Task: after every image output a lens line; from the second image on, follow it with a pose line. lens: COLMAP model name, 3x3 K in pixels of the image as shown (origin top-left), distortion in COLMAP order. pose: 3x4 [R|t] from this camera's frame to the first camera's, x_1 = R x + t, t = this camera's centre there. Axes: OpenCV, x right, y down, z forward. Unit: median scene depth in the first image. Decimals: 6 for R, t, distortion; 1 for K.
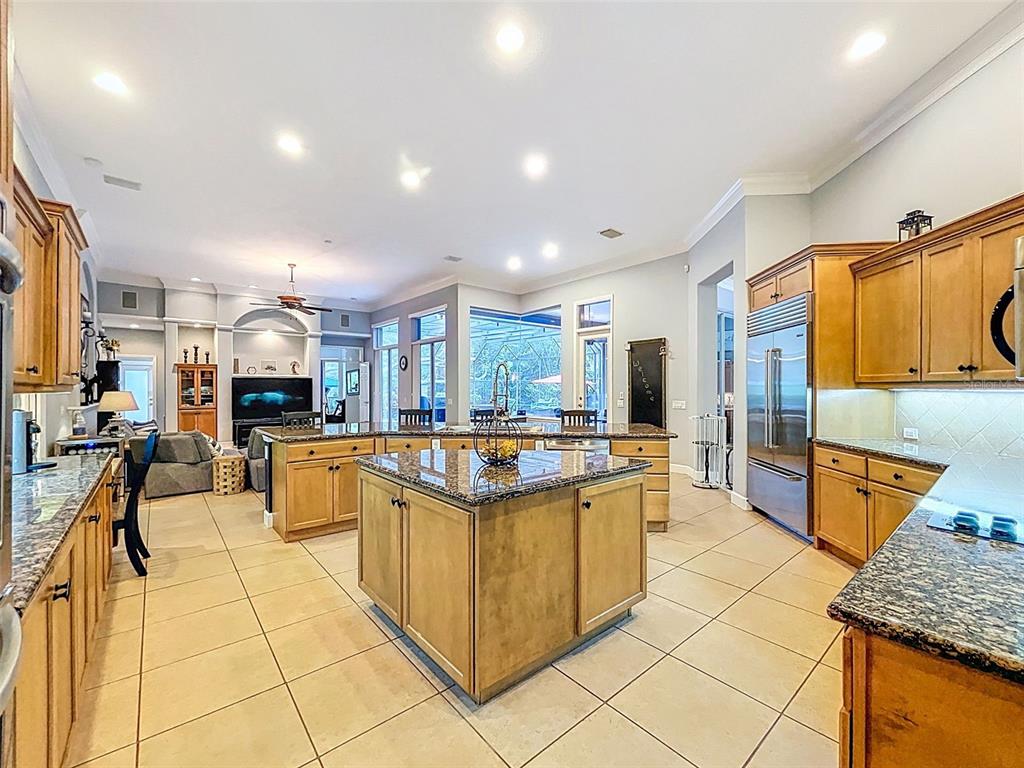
lens RADIAL K [[417.1, 0, 509.4], [0, 417.1, 389.4], [0, 0, 1]] dist [0.000297, -0.000259]
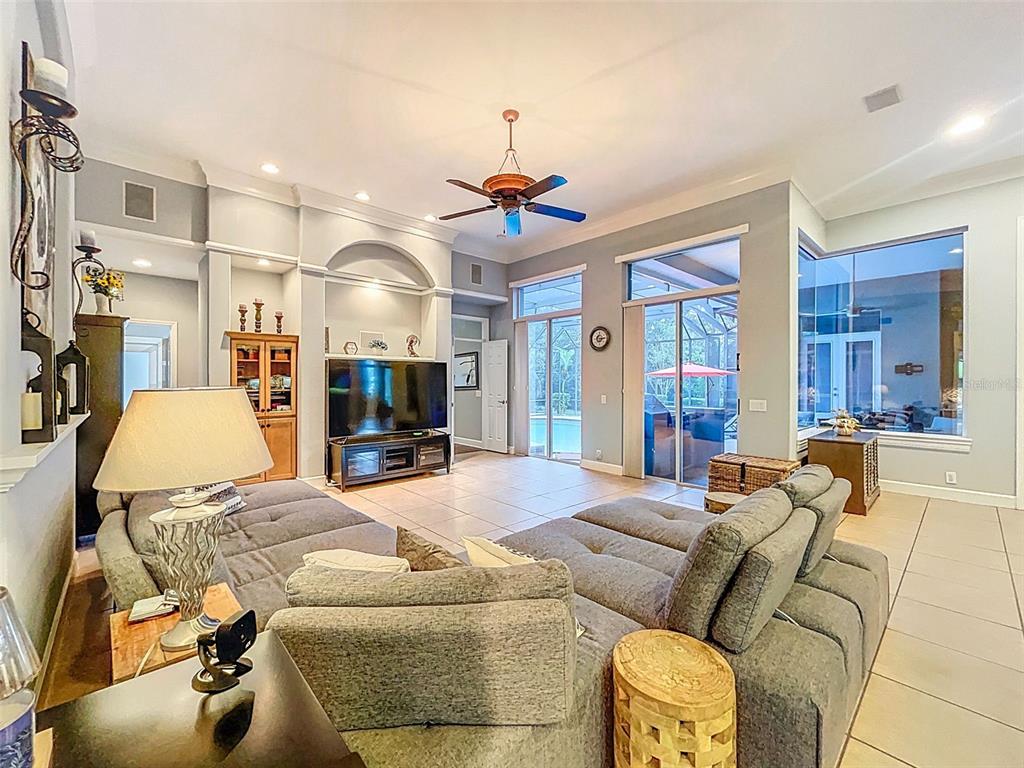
lens RADIAL K [[417.1, 0, 506.8], [0, 417.1, 380.9], [0, 0, 1]] dist [0.000297, -0.000259]
pose [[0.999265, 0.004554, 0.038053, -0.452469], [-0.004348, 0.999975, -0.005509, 0.001490], [-0.038077, 0.005340, 0.999261, 0.447815]]
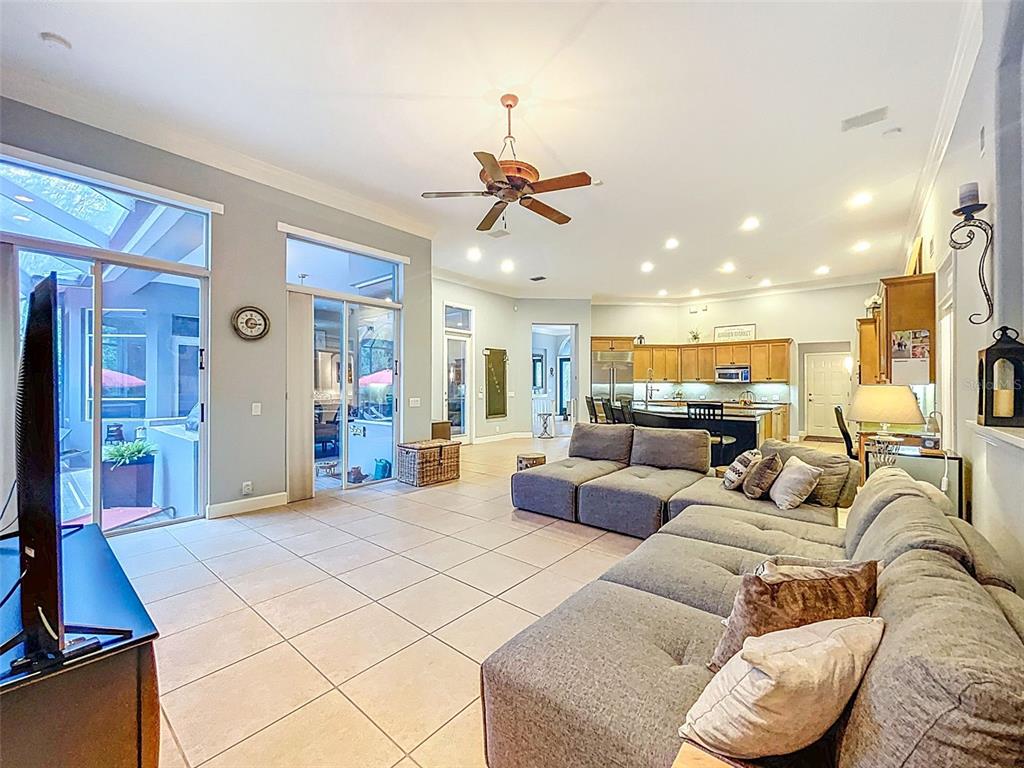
lens RADIAL K [[417.1, 0, 512.7], [0, 417.1, 381.6], [0, 0, 1]] dist [0.000297, -0.000259]
pose [[-0.172178, 0.010435, 0.985011, -0.792411], [0.007106, 0.999931, -0.009351, 0.001810], [-0.985040, 0.005389, -0.172240, 0.893717]]
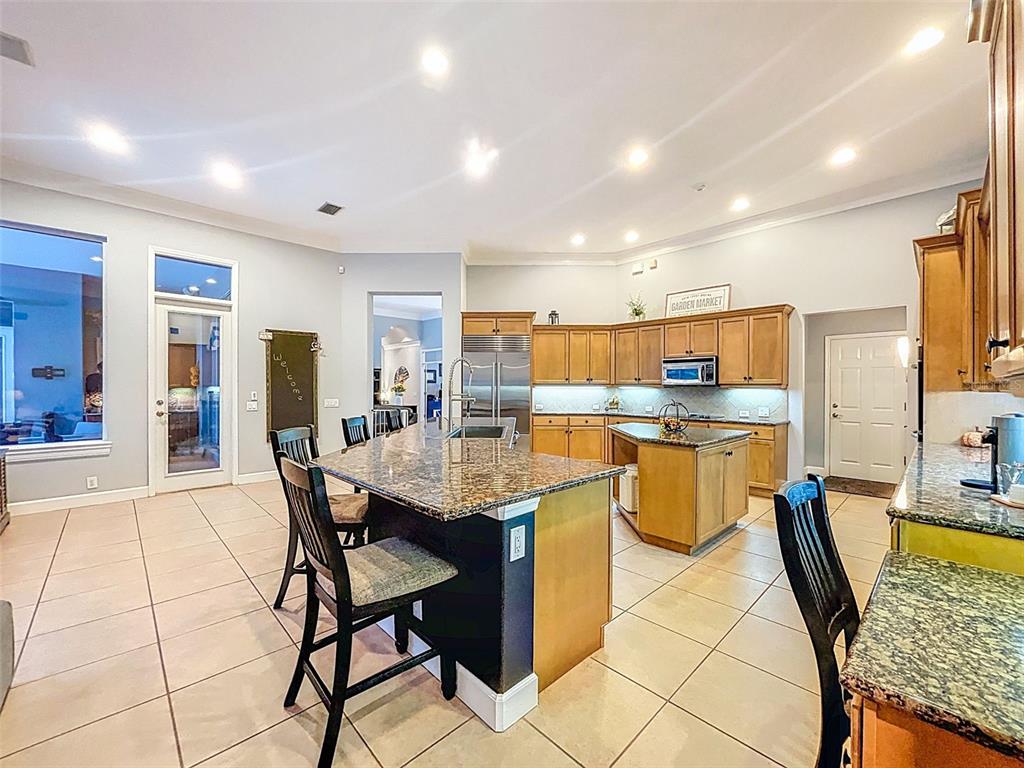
lens RADIAL K [[417.1, 0, 509.7], [0, 417.1, 389.4], [0, 0, 1]] dist [0.000297, -0.000259]
pose [[-0.066707, -0.003043, 0.997768, -0.437841], [0.004507, 0.999984, 0.003351, 0.001227], [-0.997762, 0.004720, -0.066693, 0.457491]]
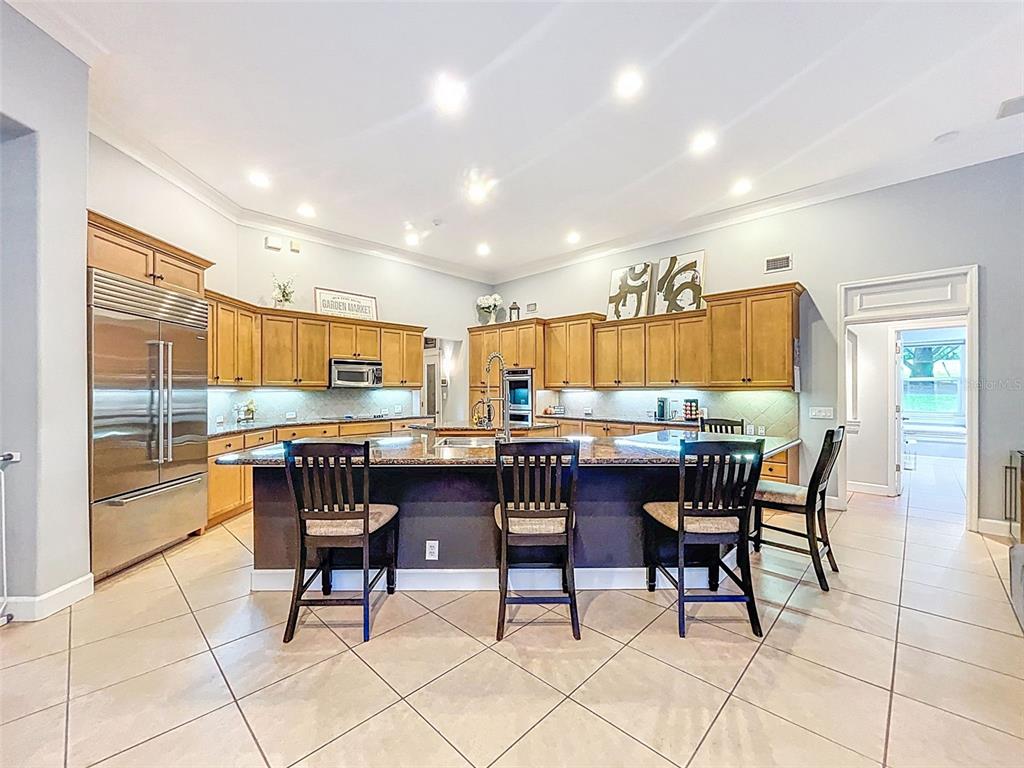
lens RADIAL K [[417.1, 0, 518.5], [0, 417.1, 387.9], [0, 0, 1]] dist [0.000297, -0.000259]
pose [[-0.994157, 0.004068, -0.107869, 0.002851], [0.003726, 0.999987, 0.003372, -0.002405], [0.107881, 0.002950, -0.994159, 0.813220]]
